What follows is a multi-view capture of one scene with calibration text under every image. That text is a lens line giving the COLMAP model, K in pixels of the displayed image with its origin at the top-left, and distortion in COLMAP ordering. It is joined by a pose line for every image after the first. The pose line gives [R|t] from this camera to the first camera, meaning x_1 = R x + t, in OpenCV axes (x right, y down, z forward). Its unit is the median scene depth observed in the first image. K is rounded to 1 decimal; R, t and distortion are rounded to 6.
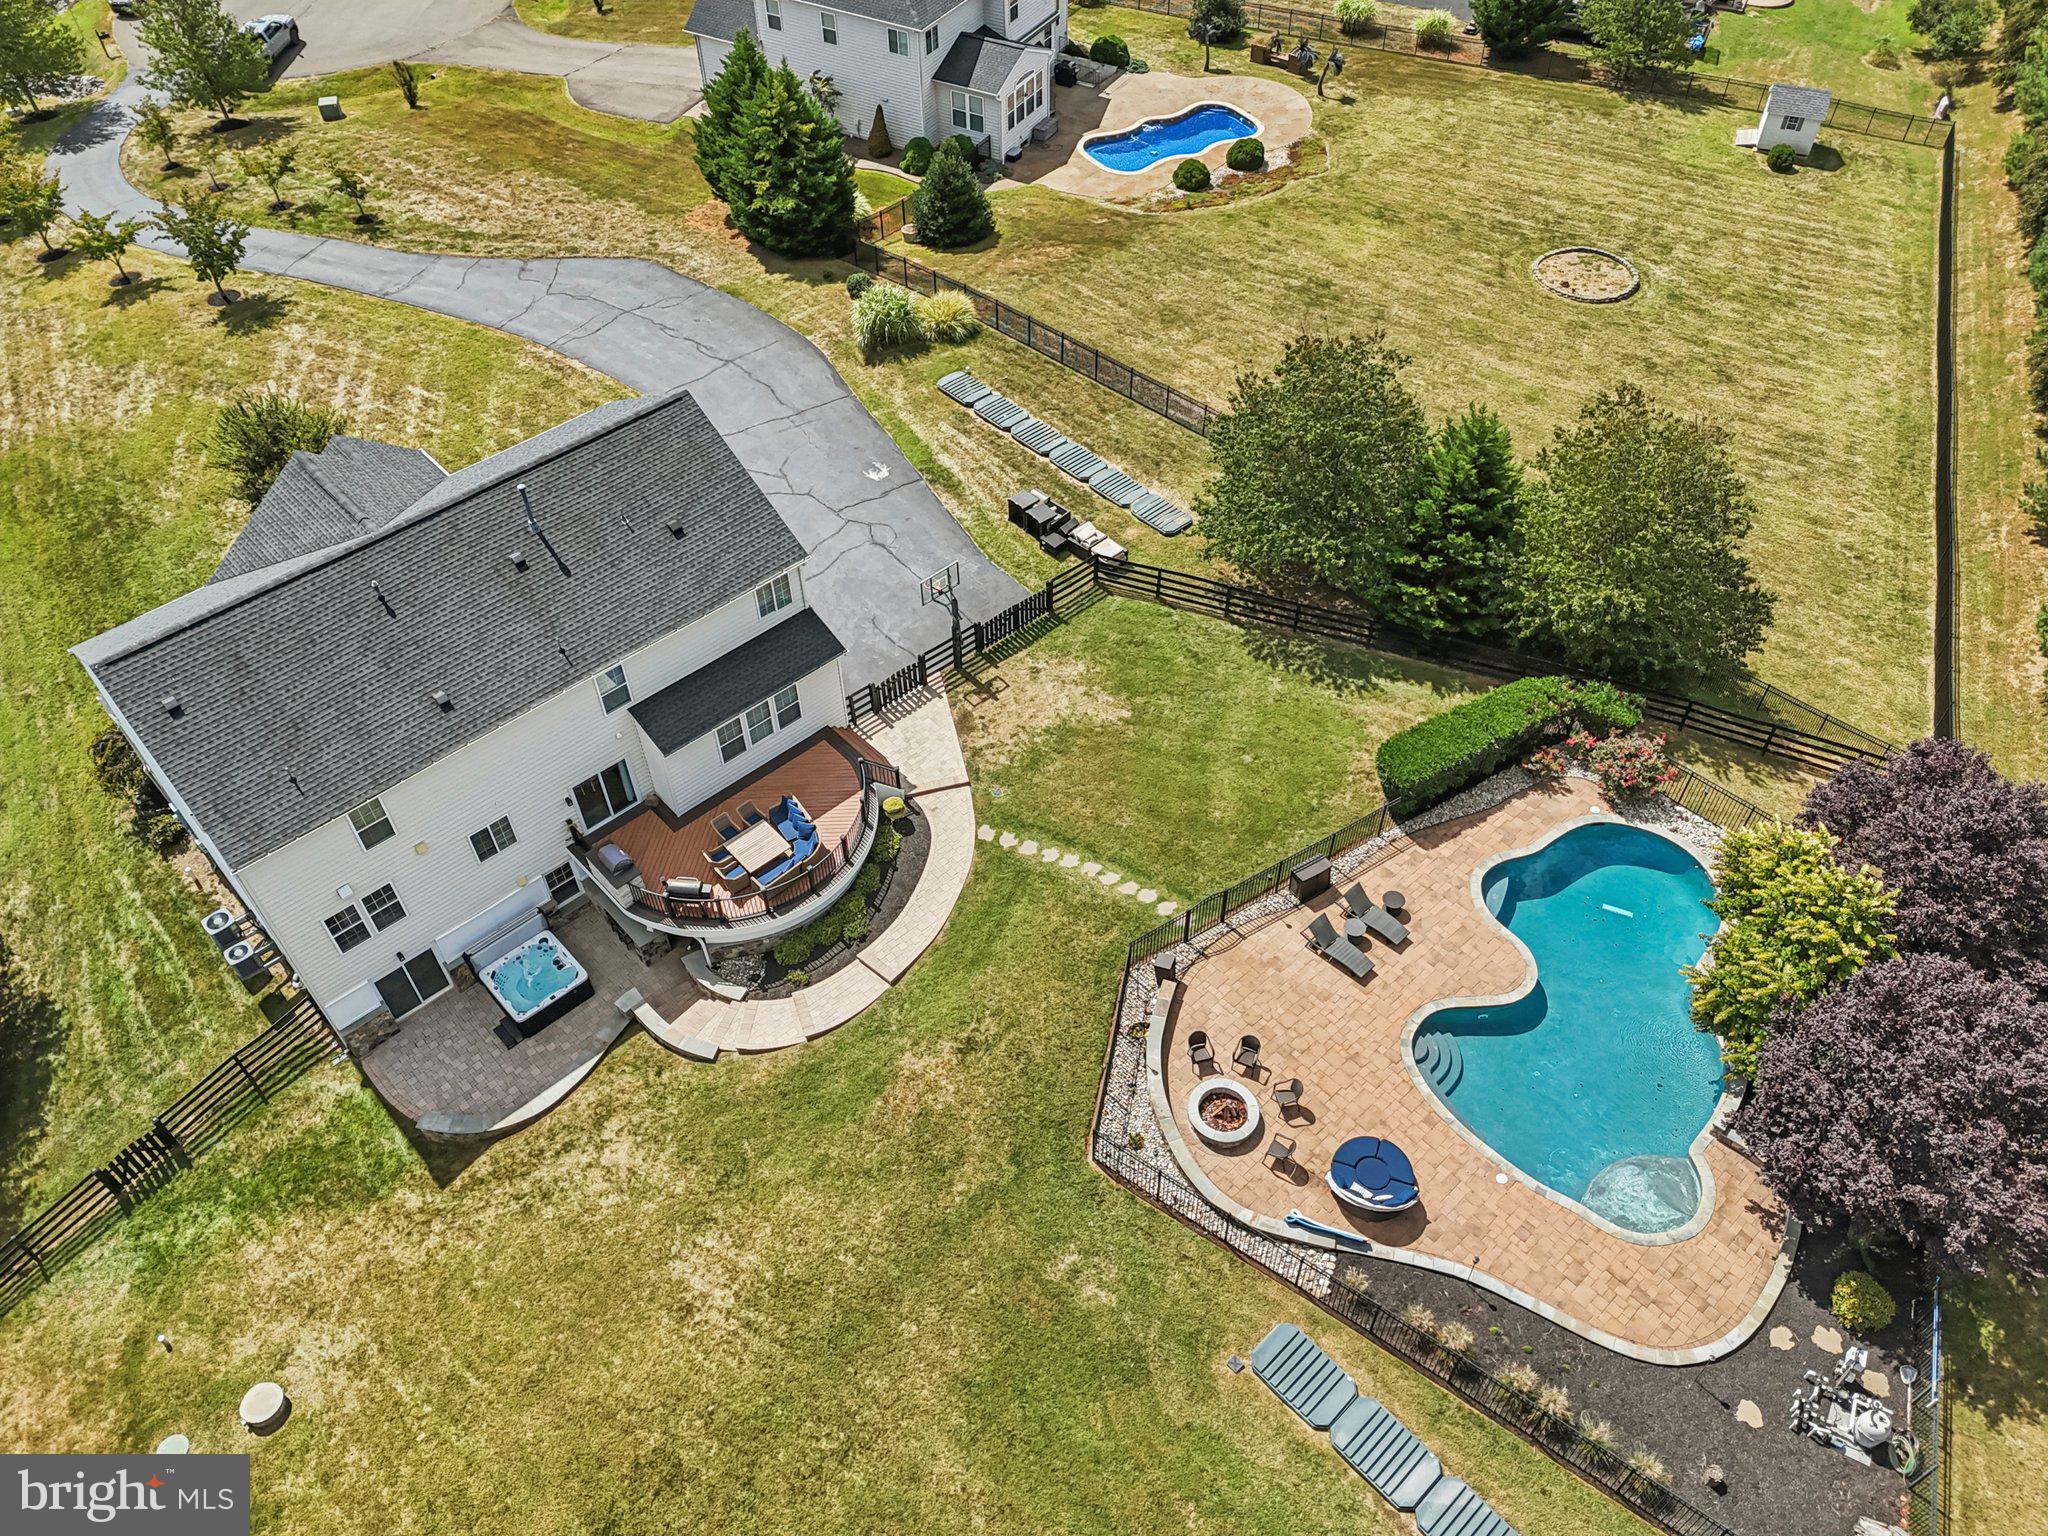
lens RADIAL K [[1513.3, 0, 1044.5], [0, 1513.3, 754.5], [0, 0, 1]] dist [0.094544, -0.061608]
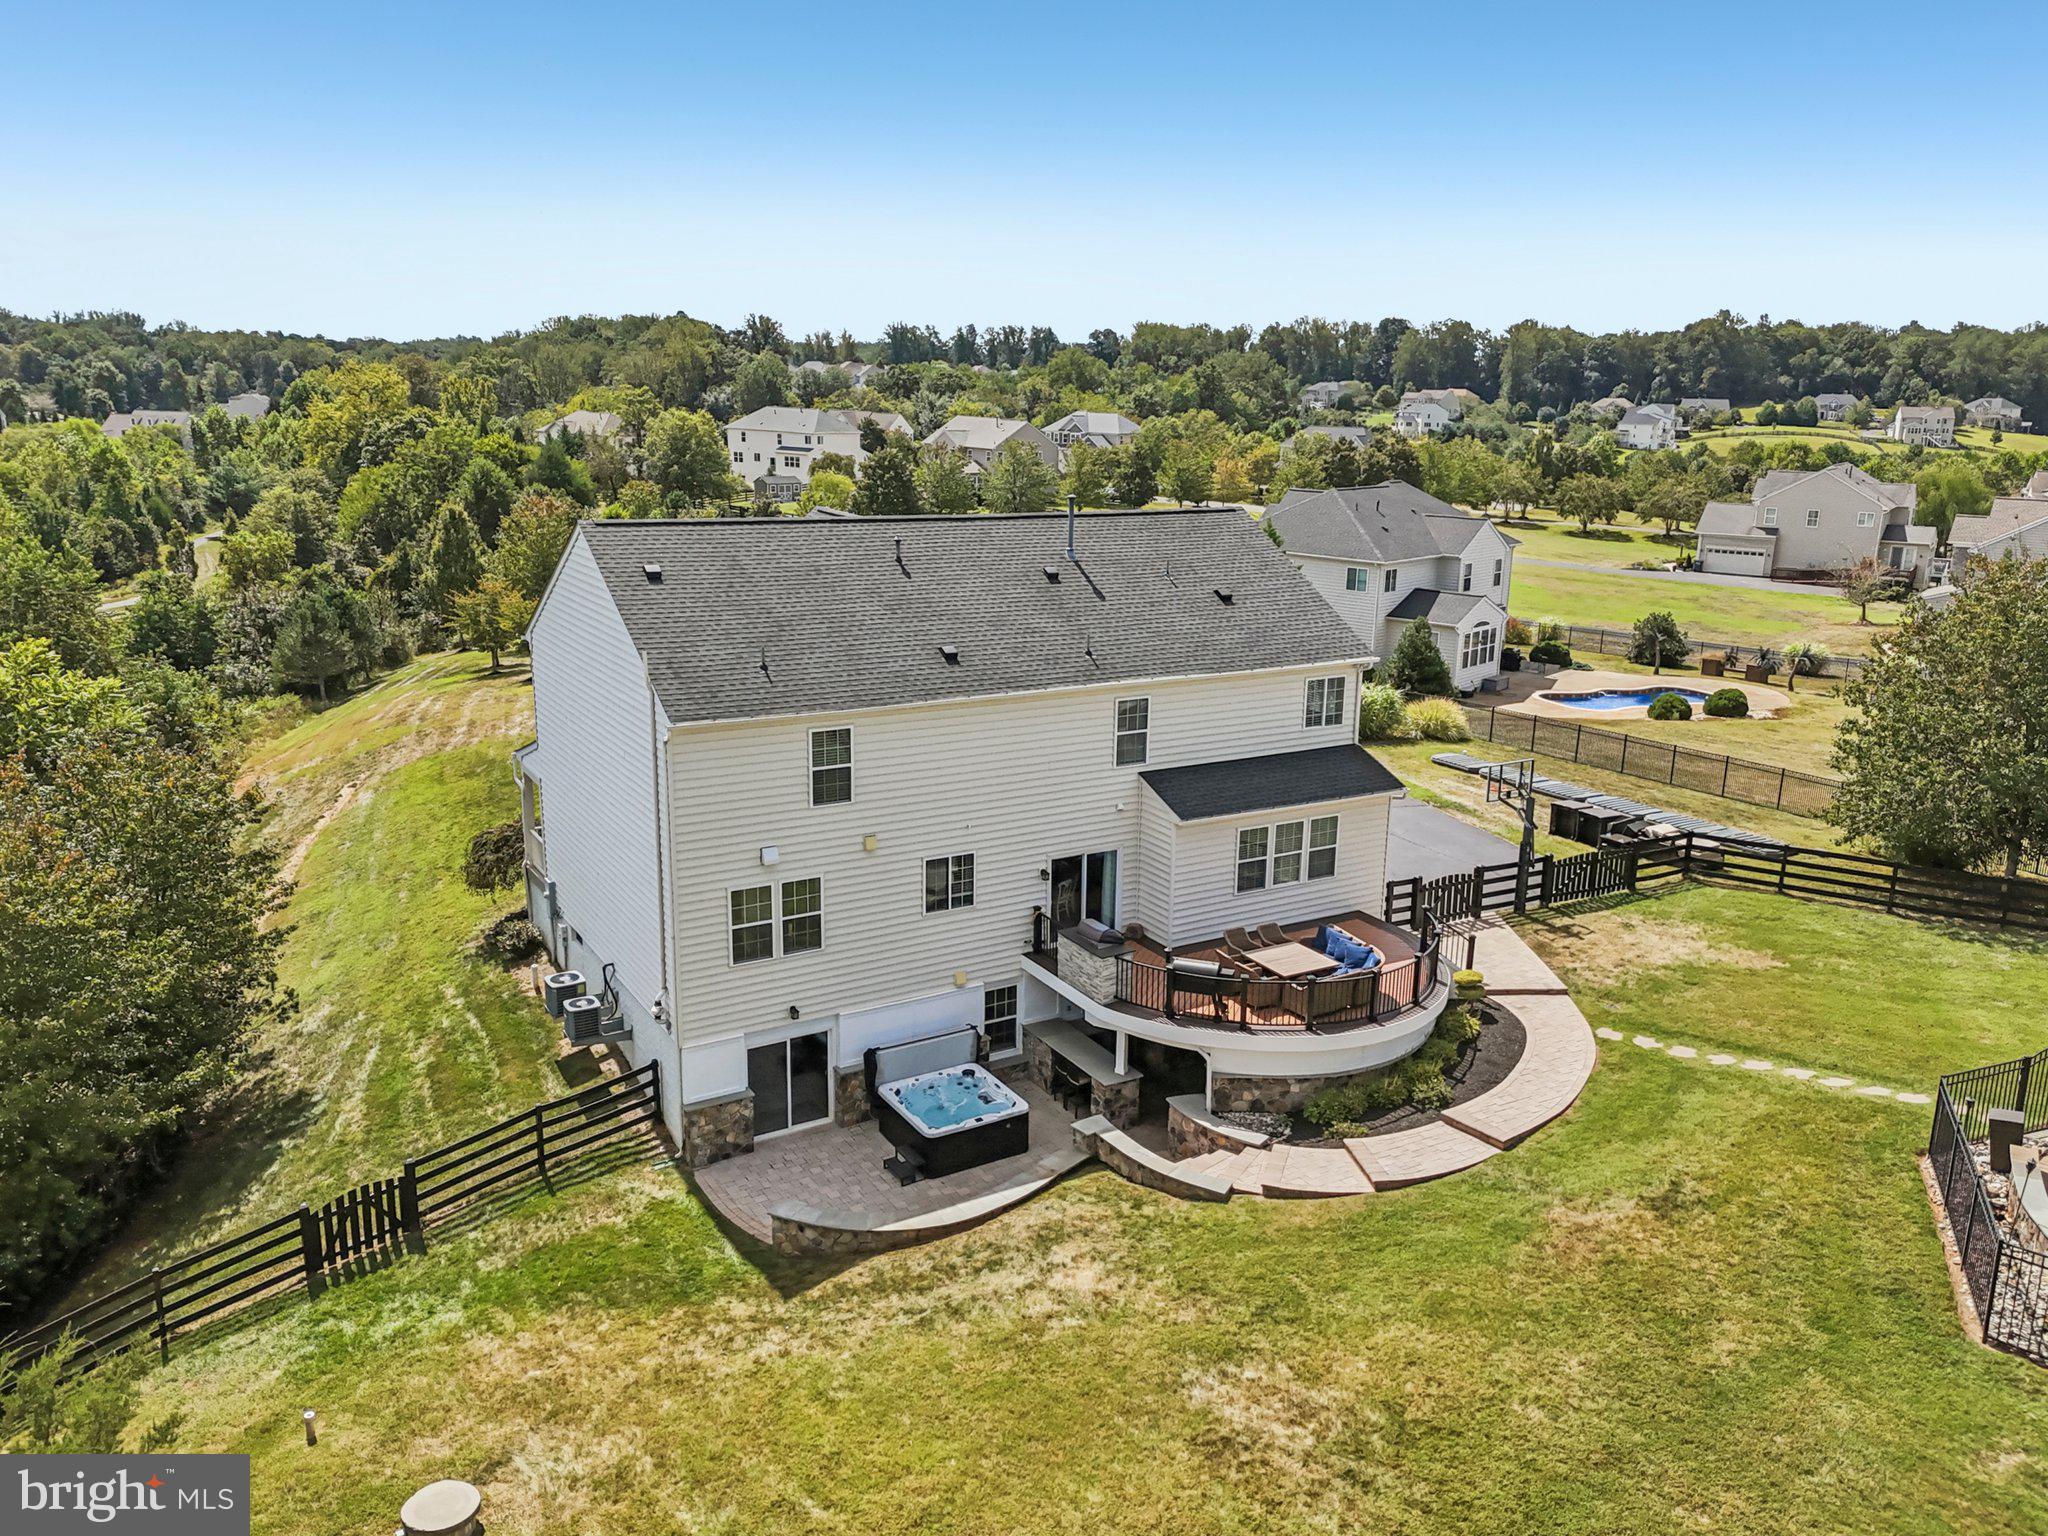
lens RADIAL K [[1530.0, 0, 1058.2], [0, 1530.0, 758.5], [0, 0, 1]] dist [0.087837, -0.083354]
pose [[0.982121, 0.063104, -0.177361, -0.179665], [-0.152435, 0.819420, -0.552552, 0.404496], [0.110466, 0.569709, 0.814389, 0.367098]]
